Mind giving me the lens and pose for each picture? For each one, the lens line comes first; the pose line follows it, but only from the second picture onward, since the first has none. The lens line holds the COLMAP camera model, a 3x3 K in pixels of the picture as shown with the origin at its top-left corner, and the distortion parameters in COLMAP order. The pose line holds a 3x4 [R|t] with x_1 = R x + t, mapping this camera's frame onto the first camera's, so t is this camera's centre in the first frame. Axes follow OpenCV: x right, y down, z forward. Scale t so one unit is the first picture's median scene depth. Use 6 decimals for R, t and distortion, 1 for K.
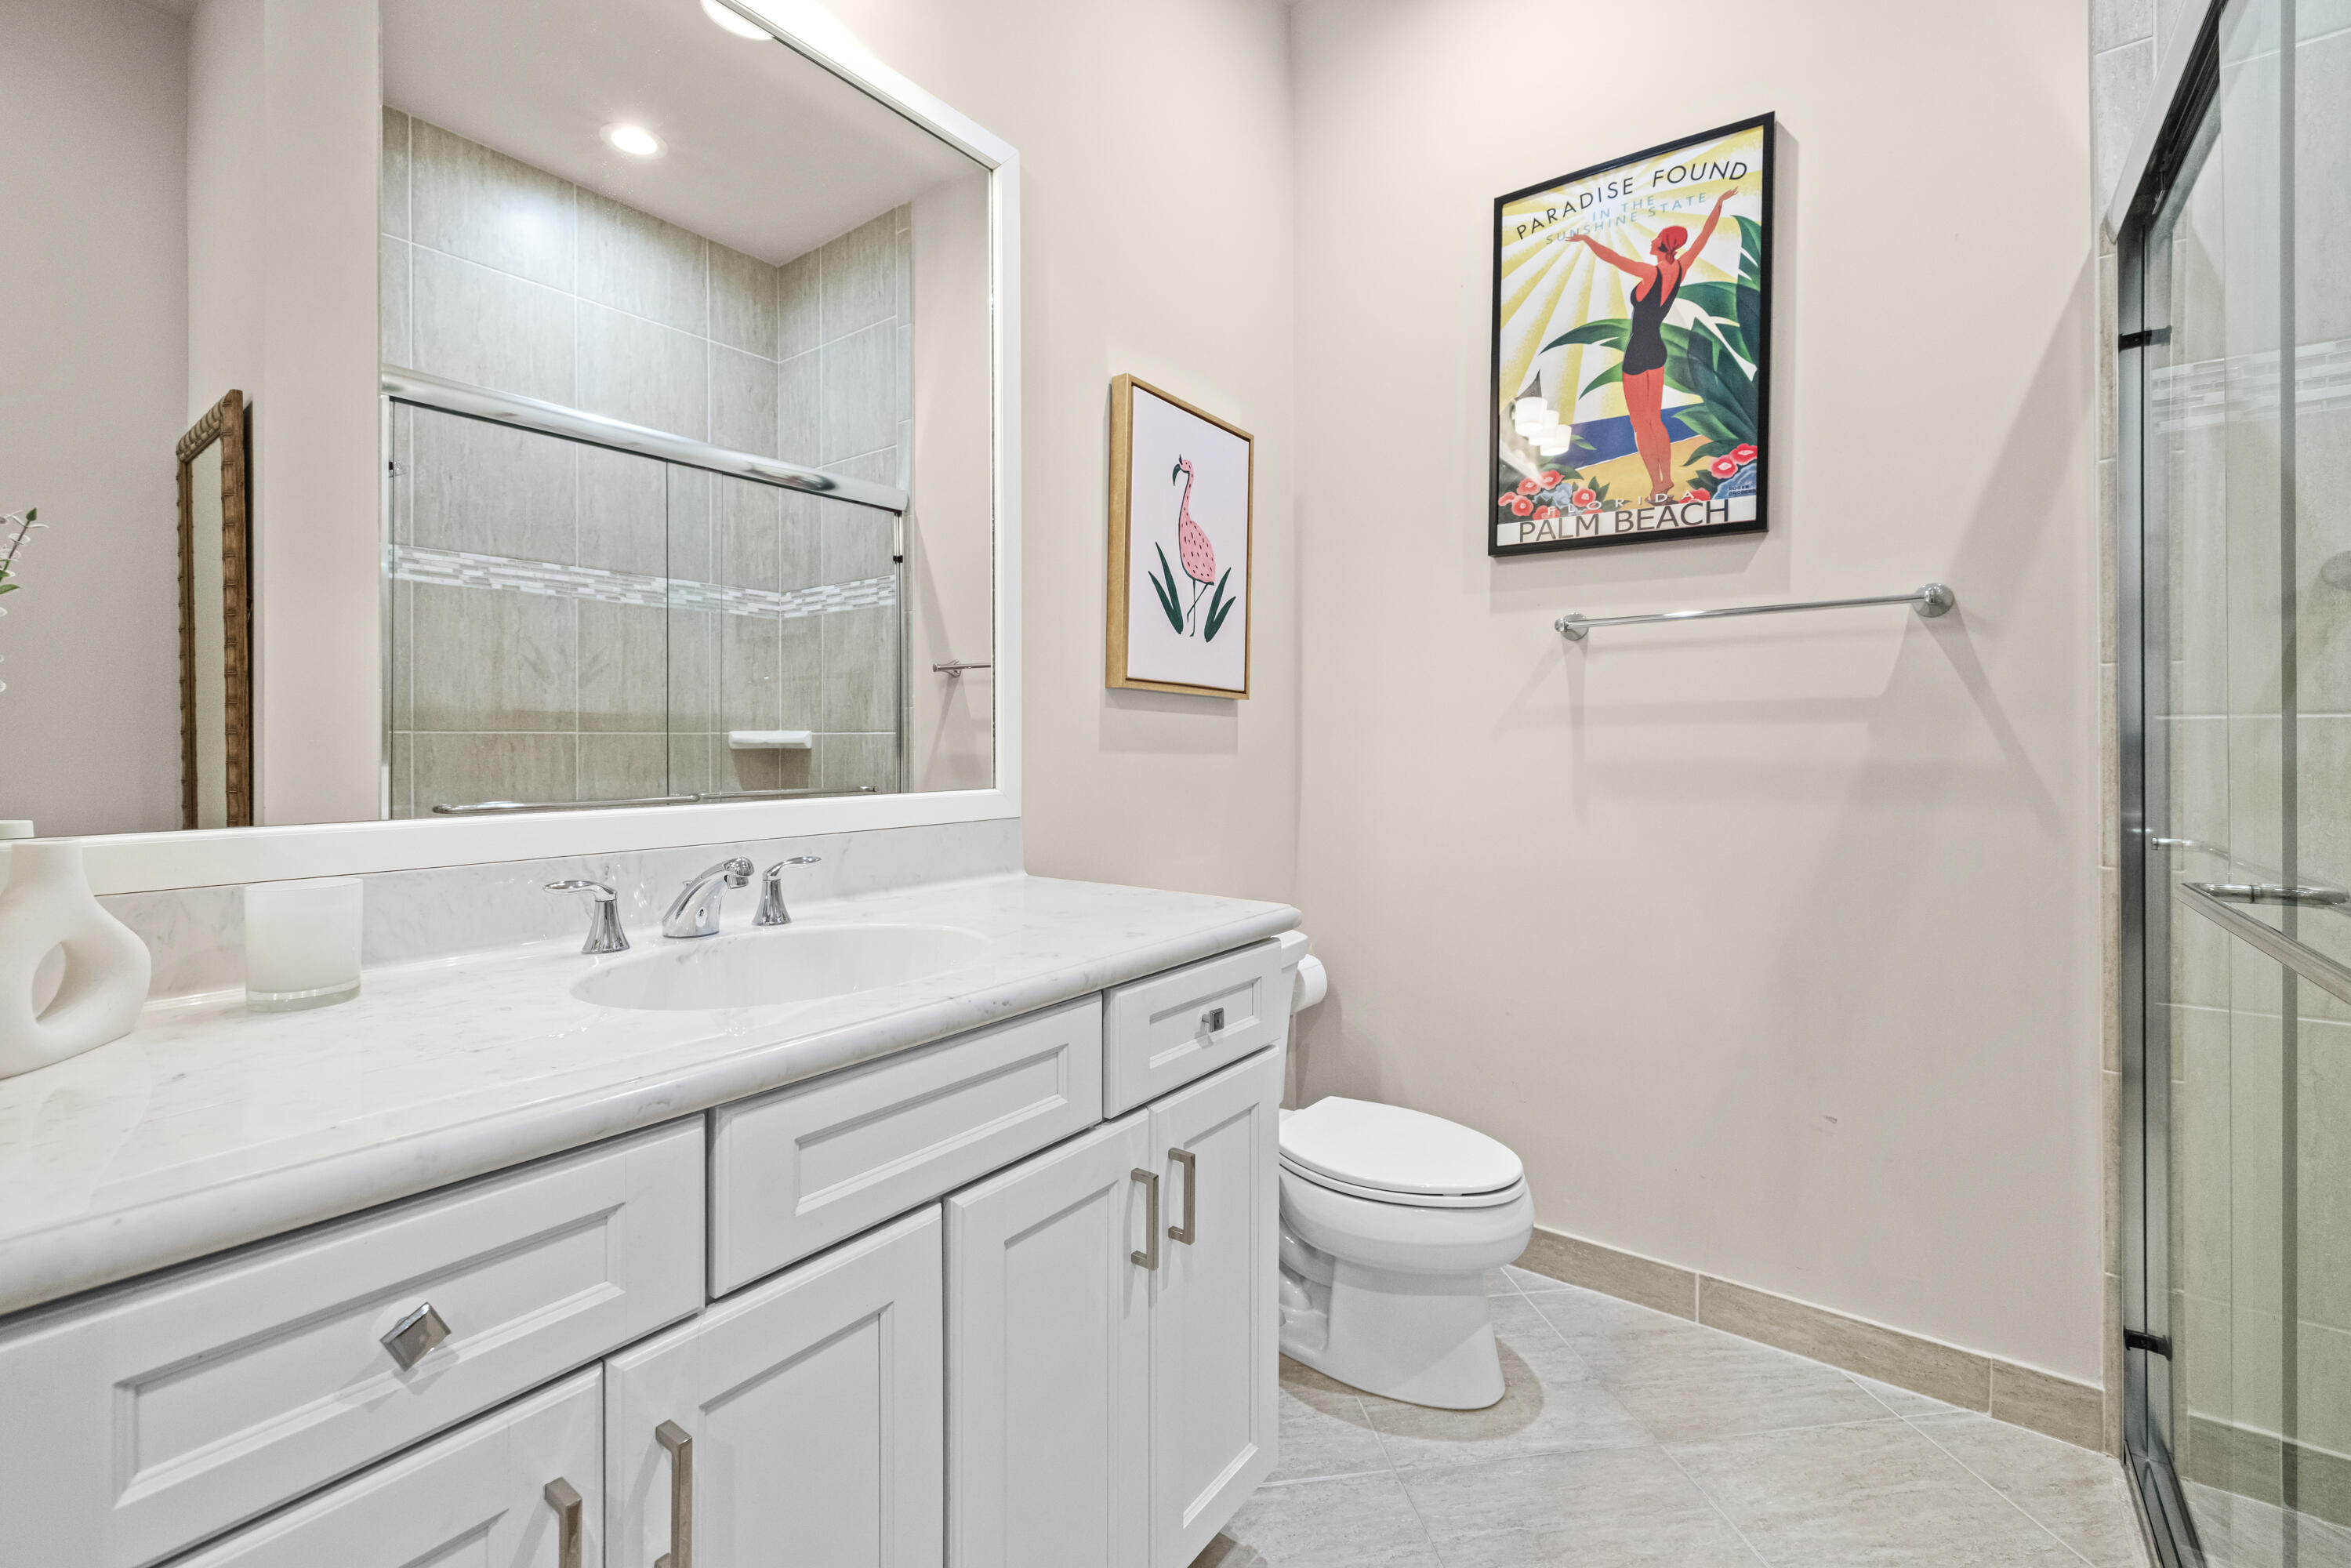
lens RADIAL K [[996.7, 0, 1174.9], [0, 996.7, 755.1], [0, 0, 1]] dist [0.000136, 0.000437]
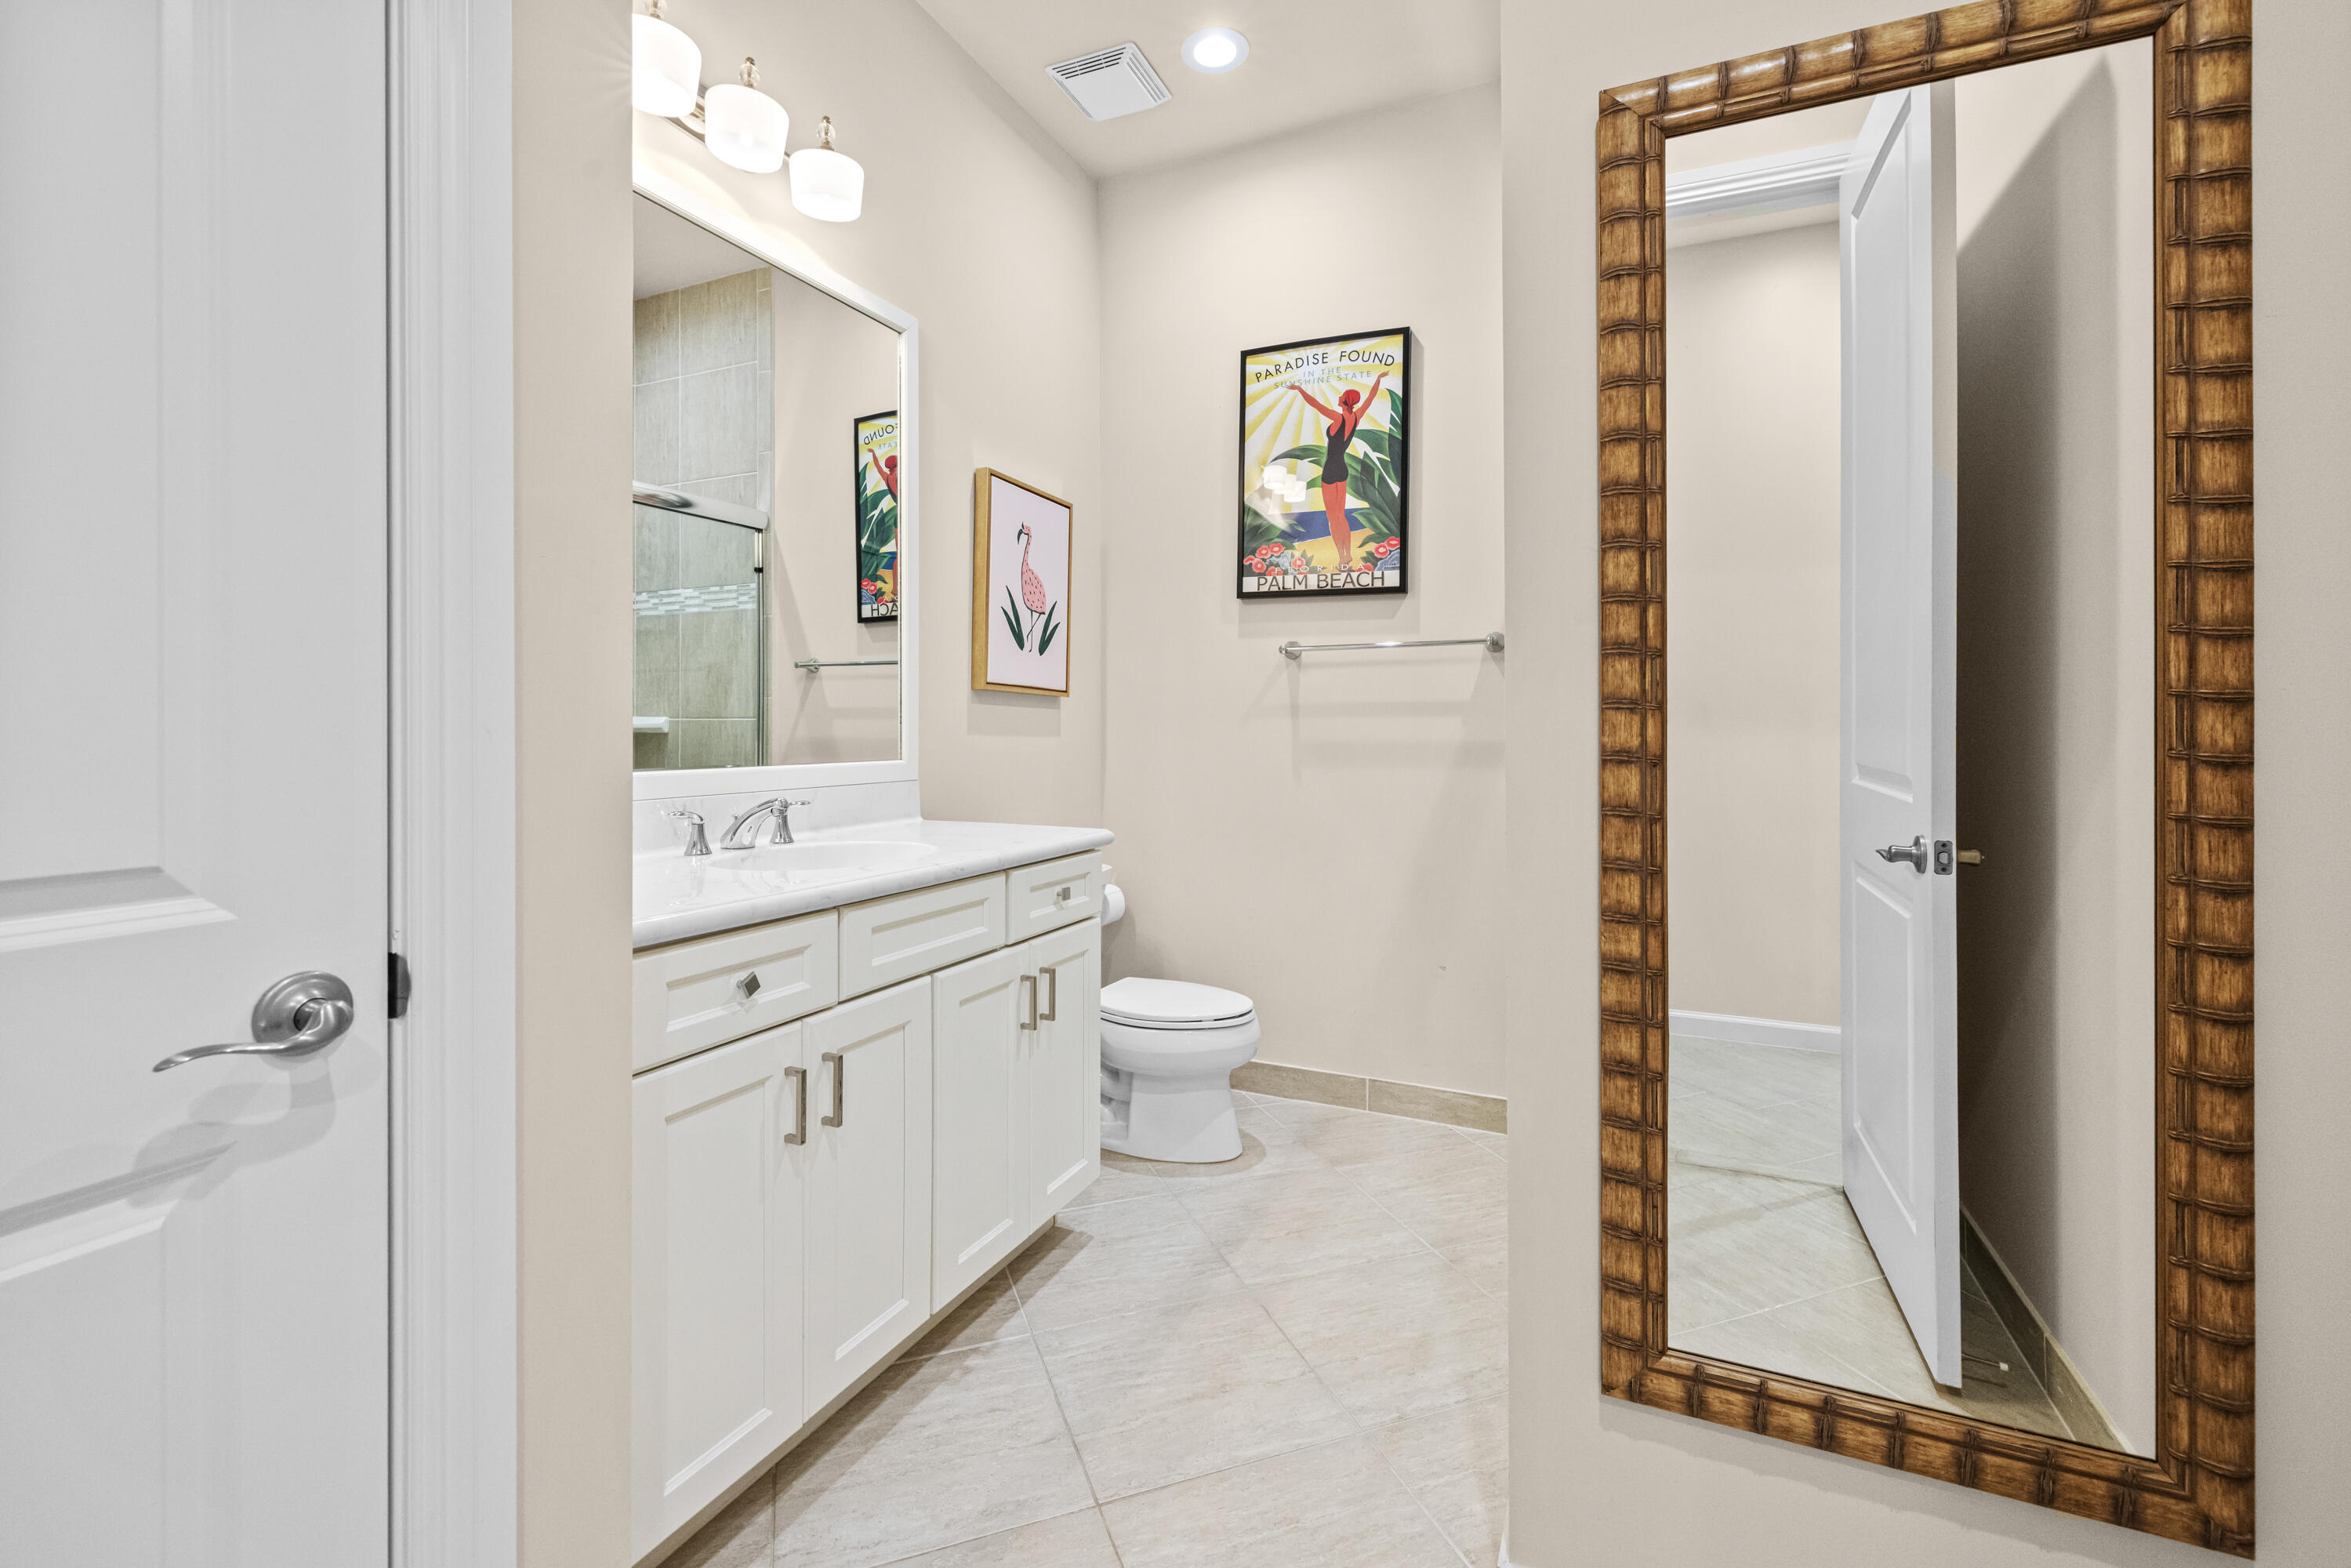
lens RADIAL K [[996.7, 0, 1187.8], [0, 996.7, 735.0], [0, 0, 1]] dist [0.000136, 0.000437]
pose [[0.974773, 0.000995, 0.223195, -0.081490], [0.000276, 0.999984, -0.005660, 0.004888], [-0.223197, 0.005579, 0.974757, -0.416905]]
